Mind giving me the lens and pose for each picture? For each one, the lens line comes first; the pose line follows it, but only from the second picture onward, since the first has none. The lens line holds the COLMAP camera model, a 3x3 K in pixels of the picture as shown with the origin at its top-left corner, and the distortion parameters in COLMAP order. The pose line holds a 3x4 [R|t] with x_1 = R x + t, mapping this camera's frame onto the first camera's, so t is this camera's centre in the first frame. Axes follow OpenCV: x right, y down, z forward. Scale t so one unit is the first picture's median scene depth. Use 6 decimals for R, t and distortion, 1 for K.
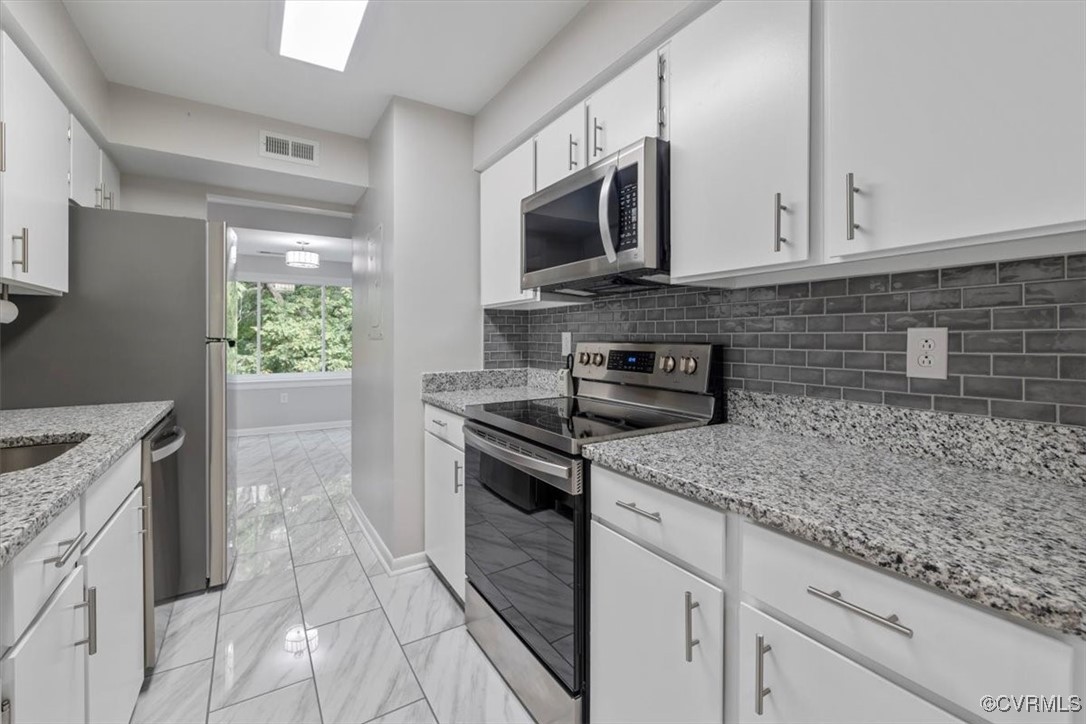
lens RADIAL K [[461.8, 0, 546.0], [0, 461.8, 342.7], [0, 0, 1]] dist [-0.000119, -0.000148]
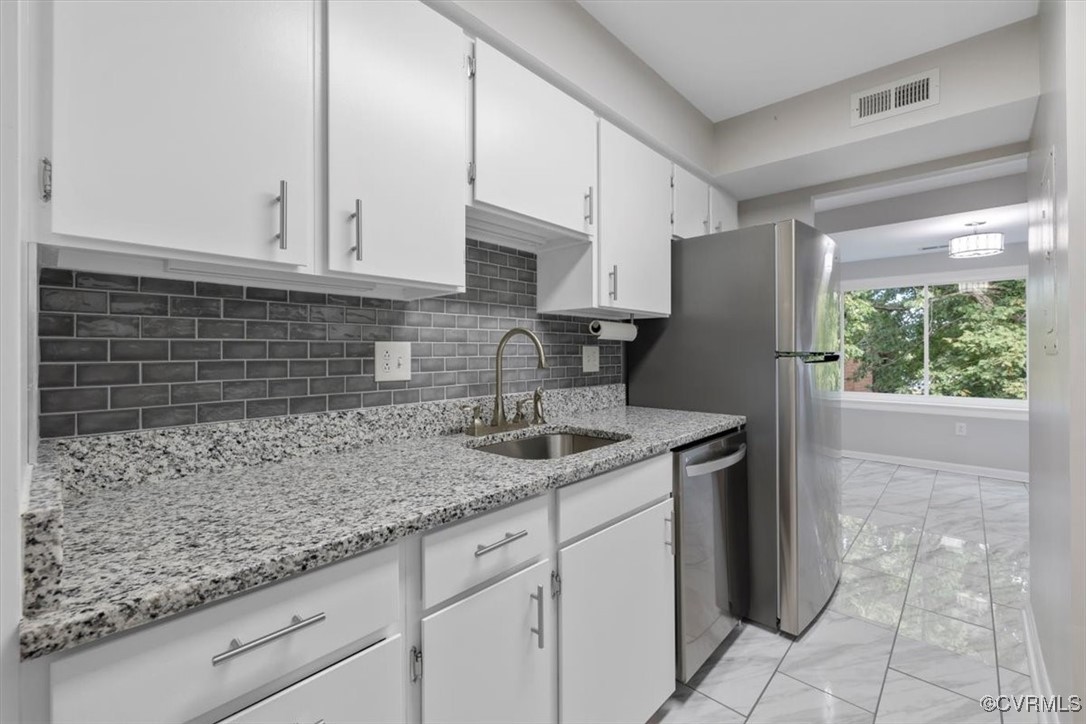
lens RADIAL K [[461.8, 0, 543.9], [0, 461.8, 358.8], [0, 0, 1]] dist [-0.000119, -0.000148]
pose [[0.255006, 0.011962, -0.966865, 0.045653], [-0.006980, 0.999920, 0.010530, -0.002135], [0.966914, 0.004063, 0.255070, 0.366142]]
